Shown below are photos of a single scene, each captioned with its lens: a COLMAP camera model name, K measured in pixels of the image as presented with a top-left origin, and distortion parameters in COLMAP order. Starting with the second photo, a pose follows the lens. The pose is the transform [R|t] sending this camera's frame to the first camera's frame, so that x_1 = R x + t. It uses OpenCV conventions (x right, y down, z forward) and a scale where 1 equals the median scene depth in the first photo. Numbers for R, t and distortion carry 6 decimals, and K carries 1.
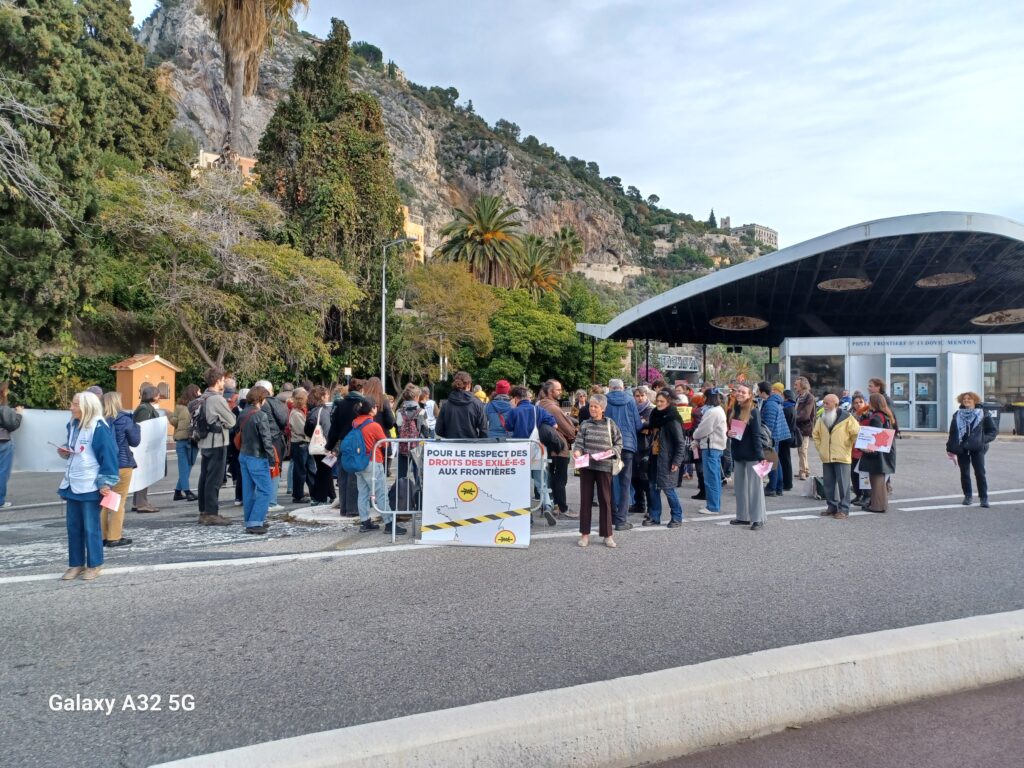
lens RADIAL K [[725.5, 0, 512.0], [0, 725.5, 384.0], [0, 0, 1]] dist [0.039425, -0.006120]
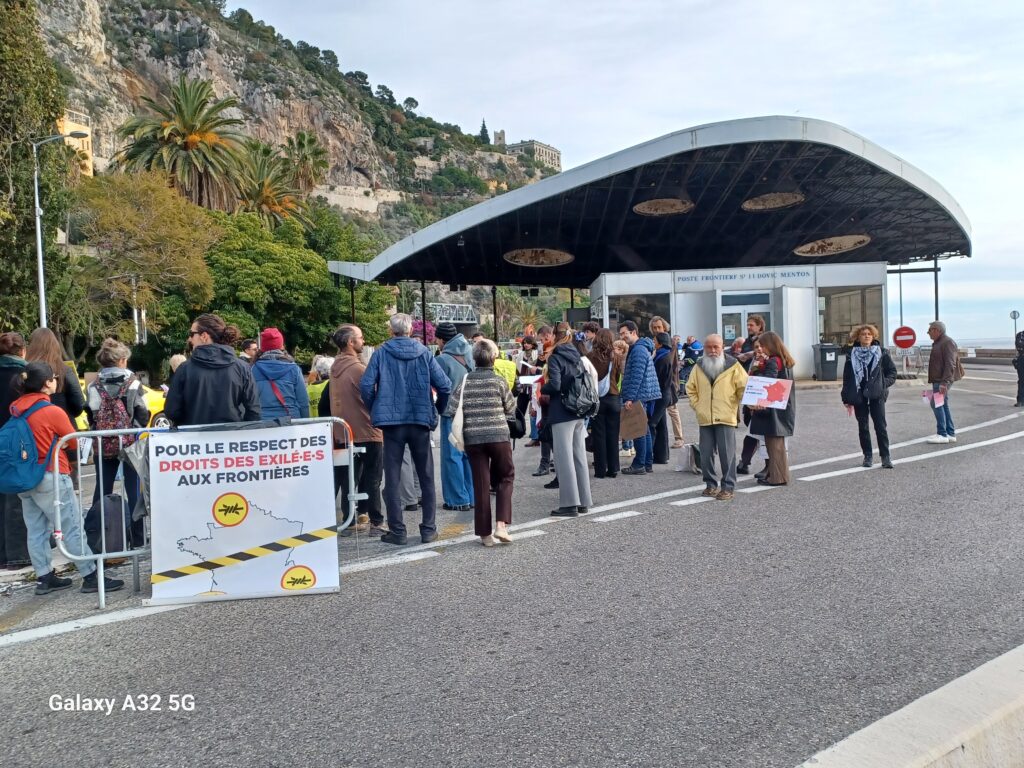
lens RADIAL K [[928.2, 0, 512.0], [0, 928.2, 384.0], [0, 0, 1]] dist [0.107313, -0.167763]
pose [[0.958124, -0.049990, 0.281957, -0.046830], [0.037412, 0.998057, 0.049823, 0.011553], [-0.283900, -0.037189, 0.958133, 0.168257]]
